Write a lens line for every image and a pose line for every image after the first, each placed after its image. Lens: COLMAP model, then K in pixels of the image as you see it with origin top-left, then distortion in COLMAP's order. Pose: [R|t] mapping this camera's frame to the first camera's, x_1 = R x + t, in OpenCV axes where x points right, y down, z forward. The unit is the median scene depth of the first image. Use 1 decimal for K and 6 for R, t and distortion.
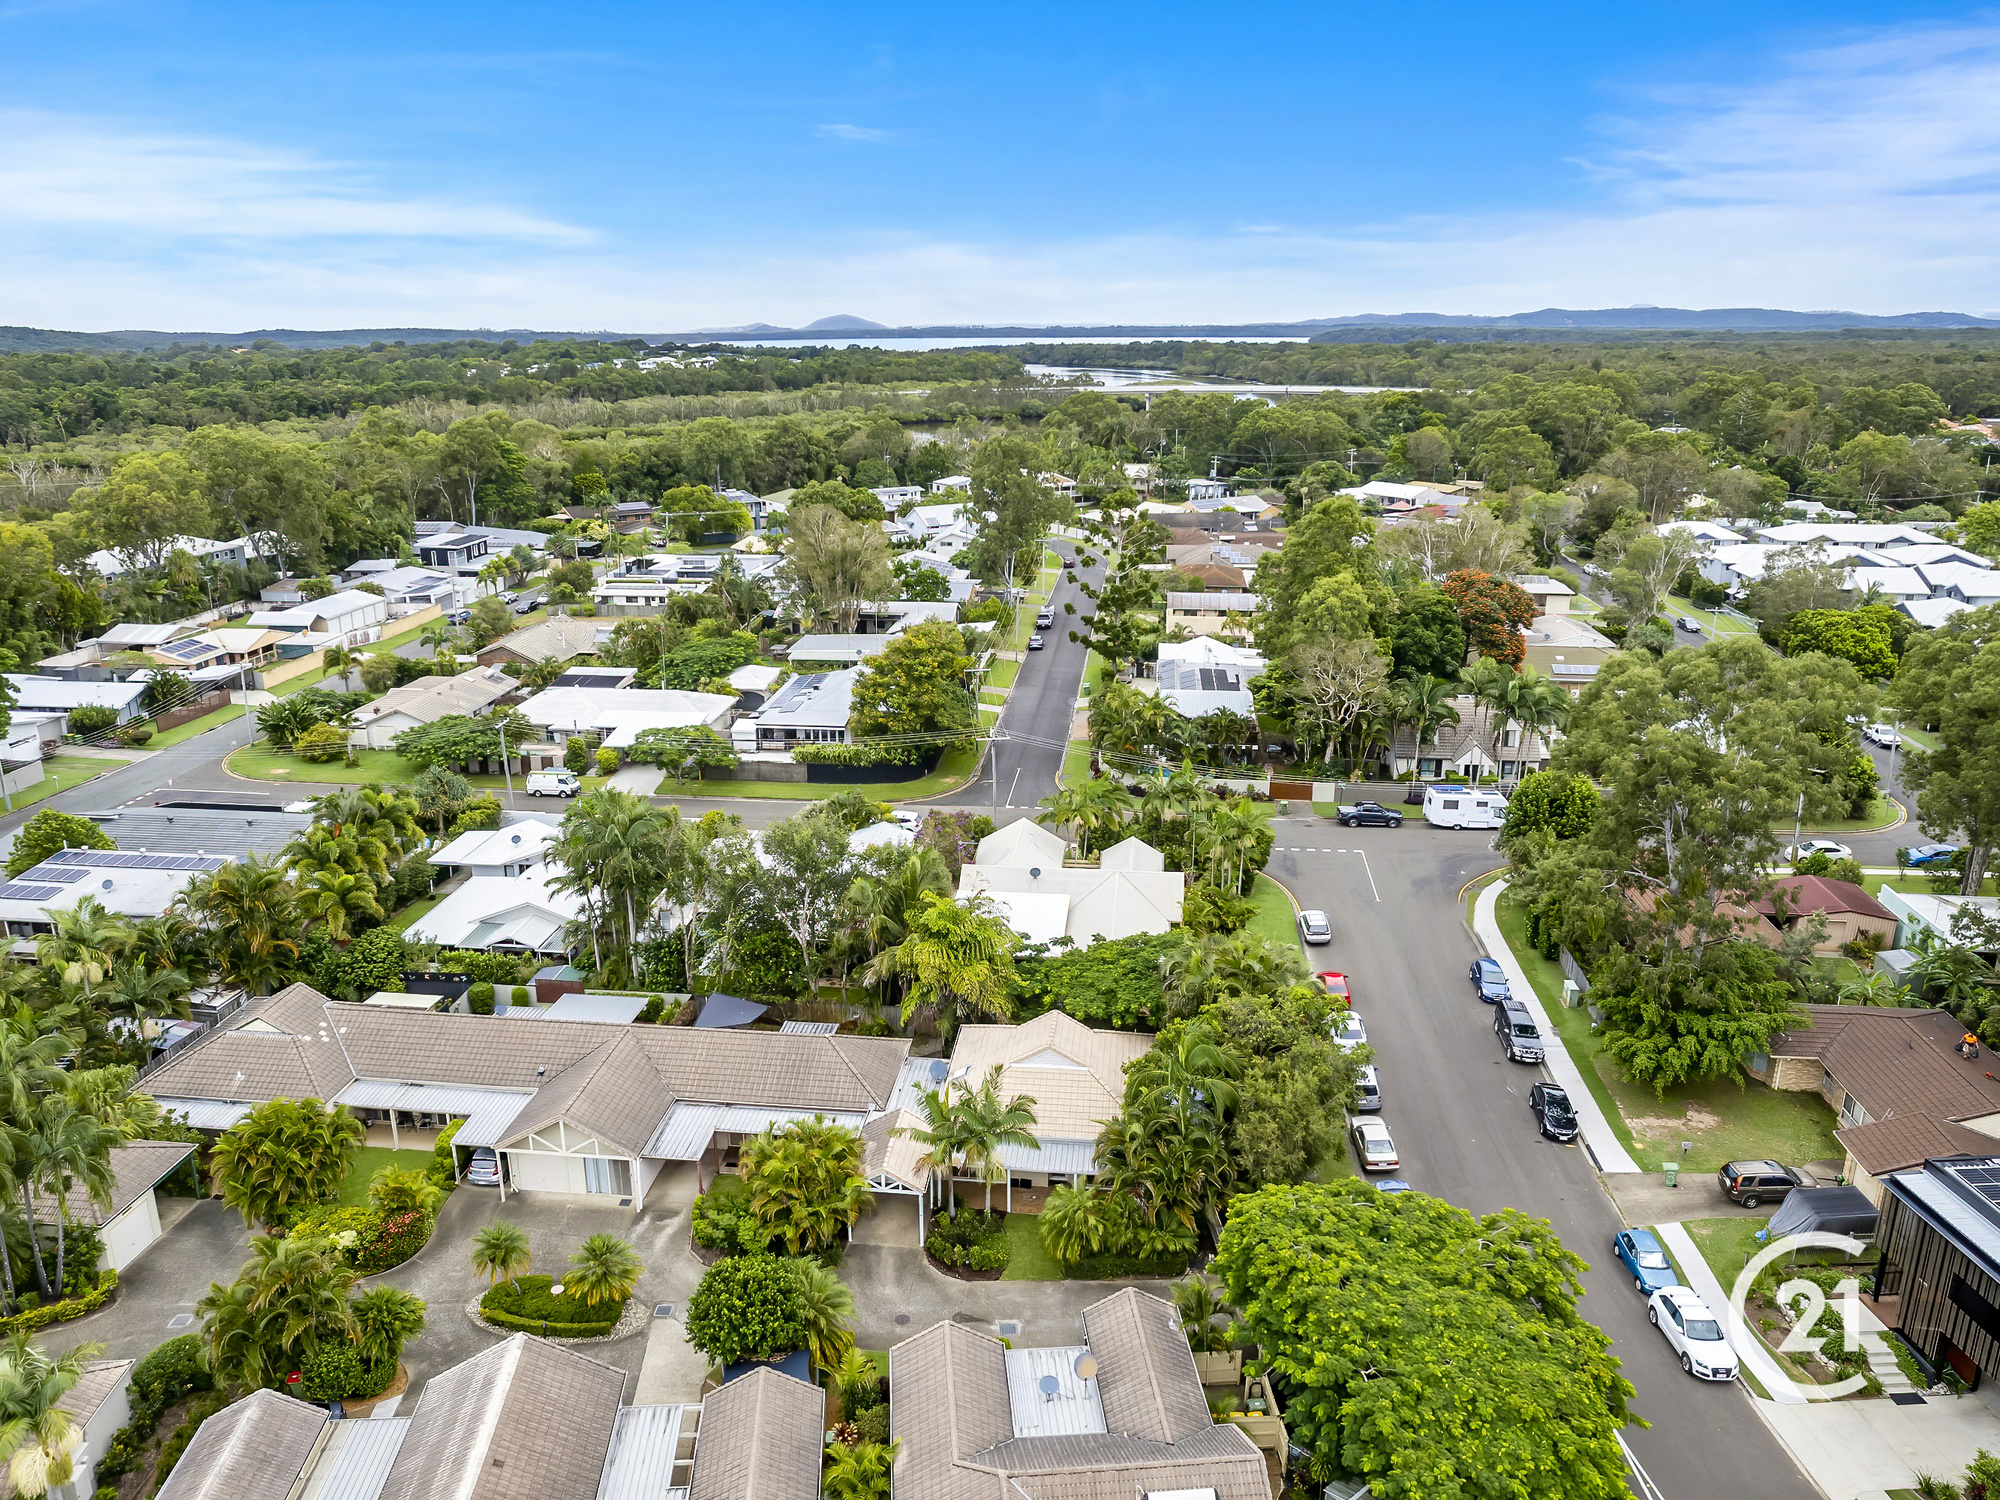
lens RADIAL K [[1468.7, 0, 1002.0], [0, 1468.7, 751.4], [0, 0, 1]] dist [-0.051623, 0.031361]
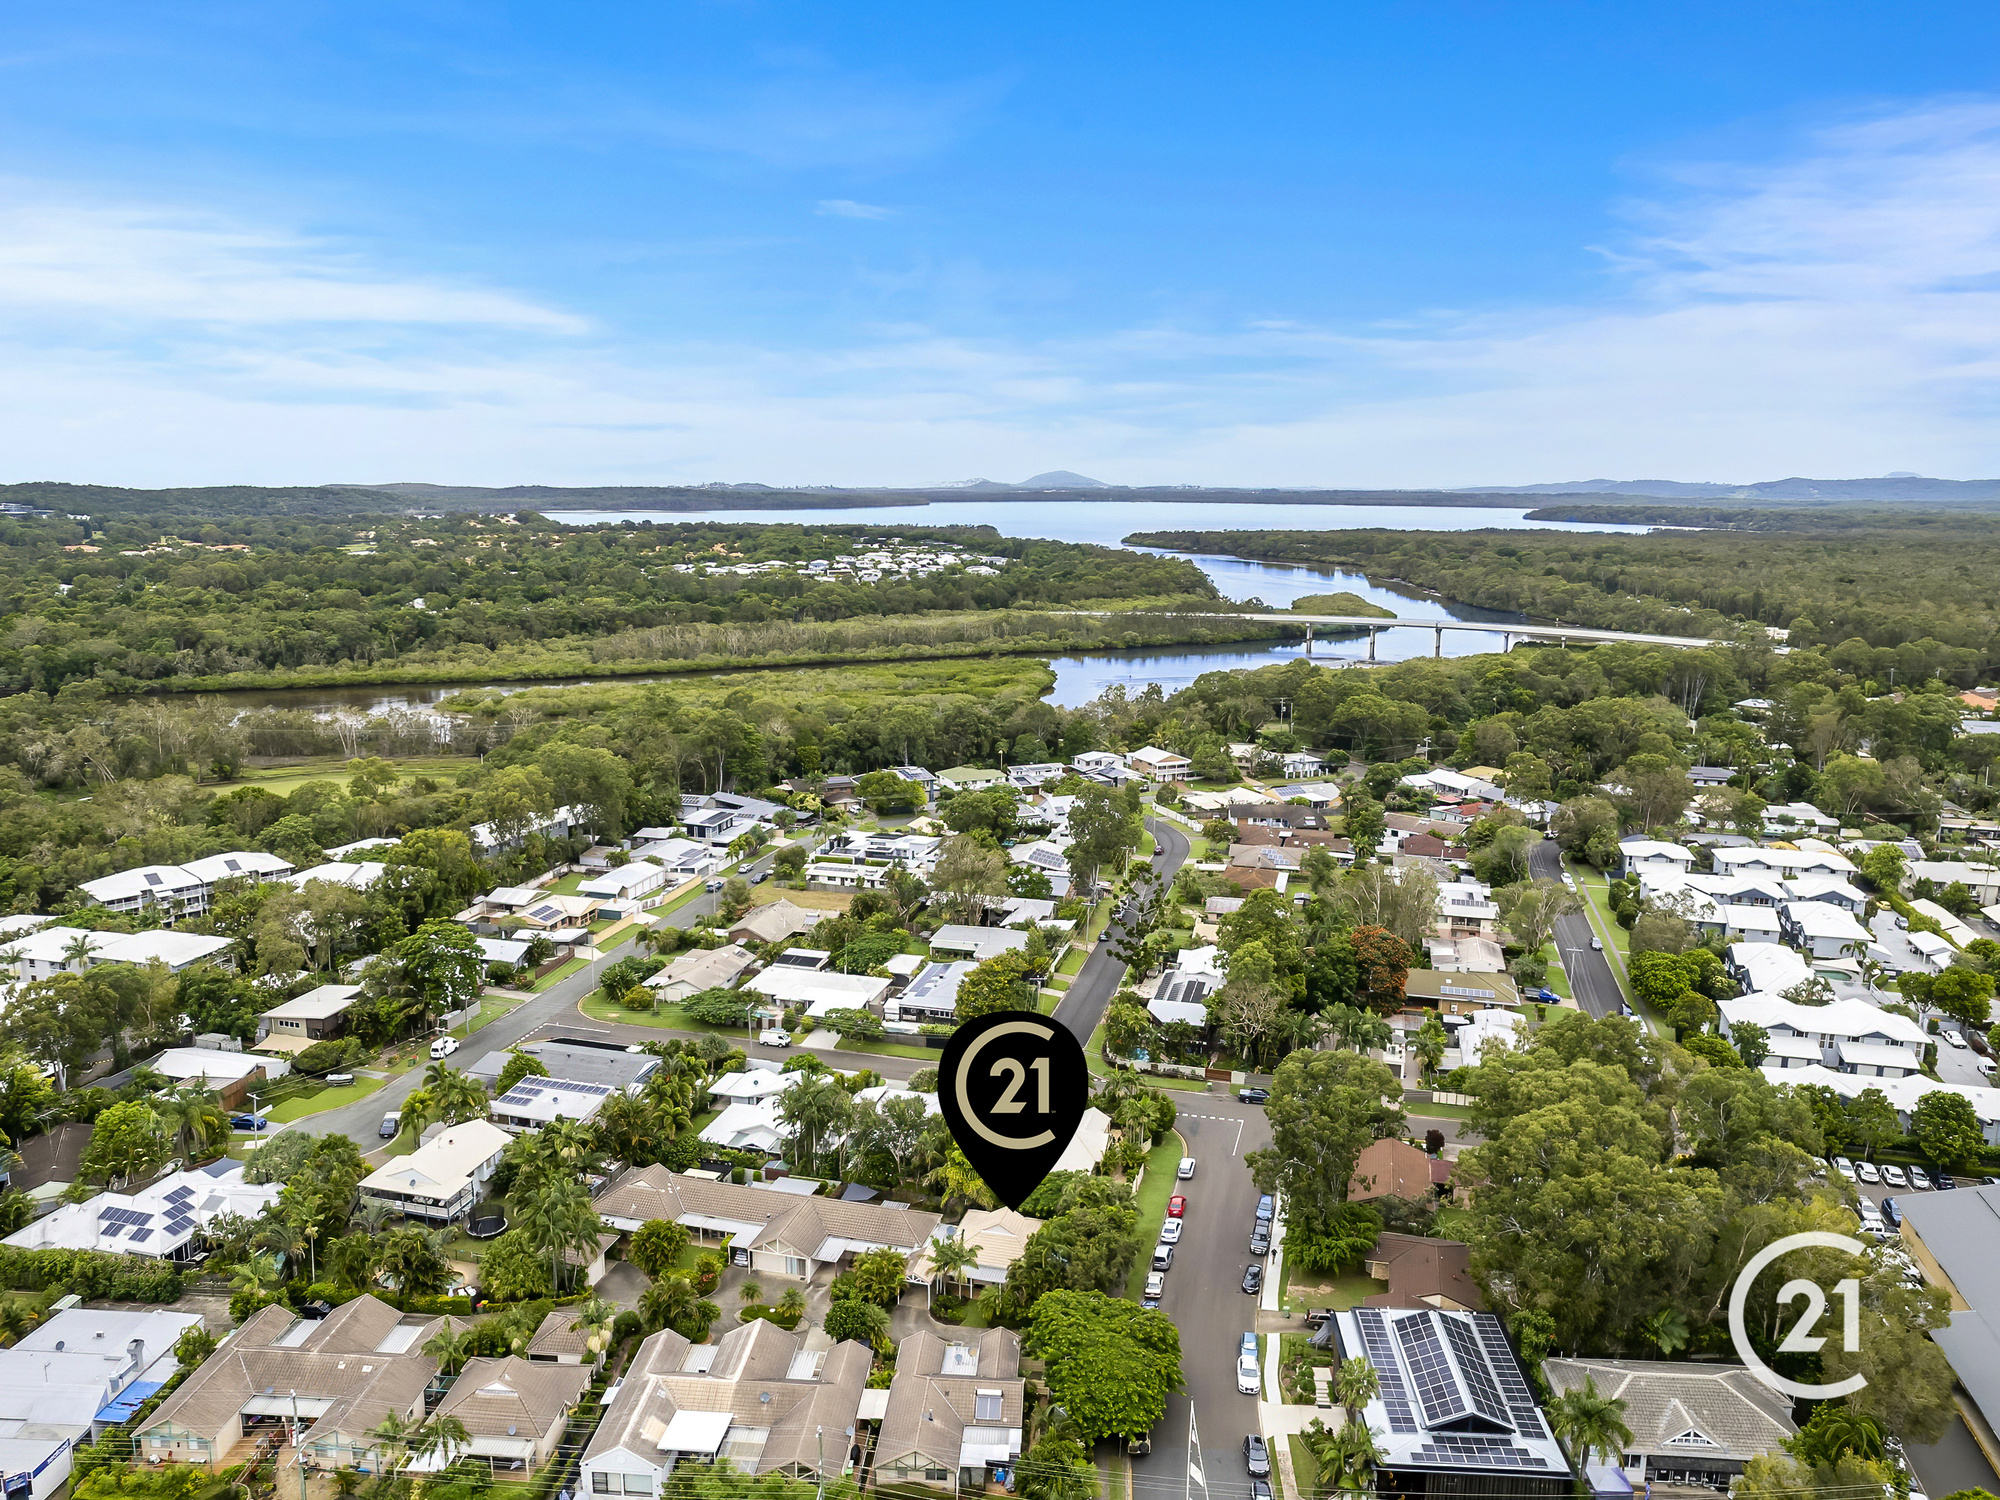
lens RADIAL K [[1468.7, 0, 994.7], [0, 1468.7, 750.1], [0, 0, 1]] dist [-0.051623, 0.031361]
pose [[0.989203, 0.040335, -0.140892, 0.216004], [-0.055420, 0.992943, -0.104842, -0.190195], [0.135669, 0.111519, 0.984458, -0.857560]]
